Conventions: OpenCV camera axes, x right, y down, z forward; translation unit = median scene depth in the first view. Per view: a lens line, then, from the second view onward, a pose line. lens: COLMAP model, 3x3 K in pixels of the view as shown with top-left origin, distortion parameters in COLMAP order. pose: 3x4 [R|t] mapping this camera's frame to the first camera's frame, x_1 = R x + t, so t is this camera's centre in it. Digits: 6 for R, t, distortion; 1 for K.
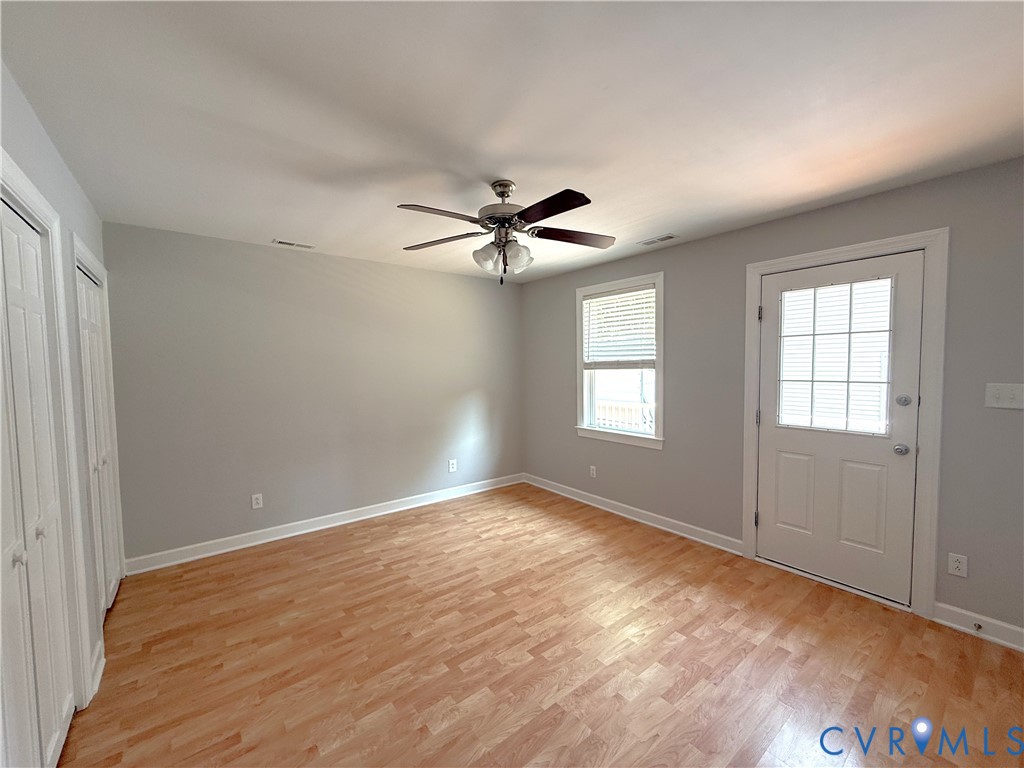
lens RADIAL K [[406.9, 0, 509.5], [0, 406.9, 385.5], [0, 0, 1]] dist [-0.001193, 0.000100]
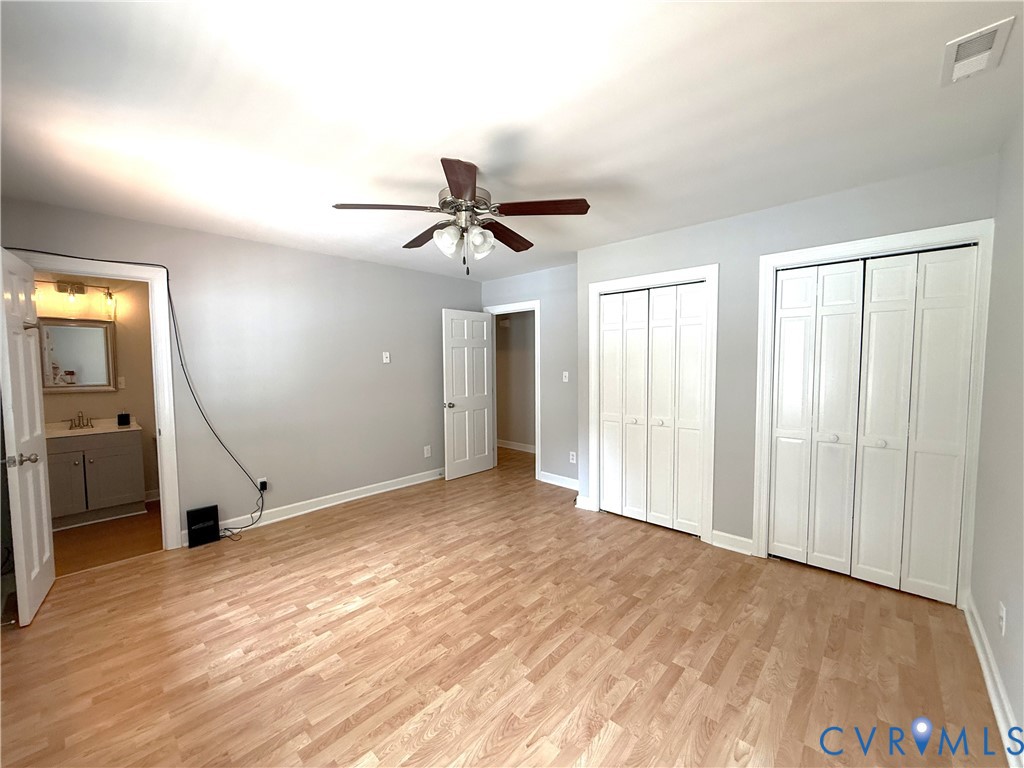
lens RADIAL K [[406.9, 0, 509.5], [0, 406.9, 385.5], [0, 0, 1]] dist [-0.001193, 0.000100]
pose [[-0.987253, 0.030766, -0.156158, 0.041475], [0.013092, 0.993512, 0.112971, -0.074426], [0.158621, 0.109486, -0.981250, 1.809780]]
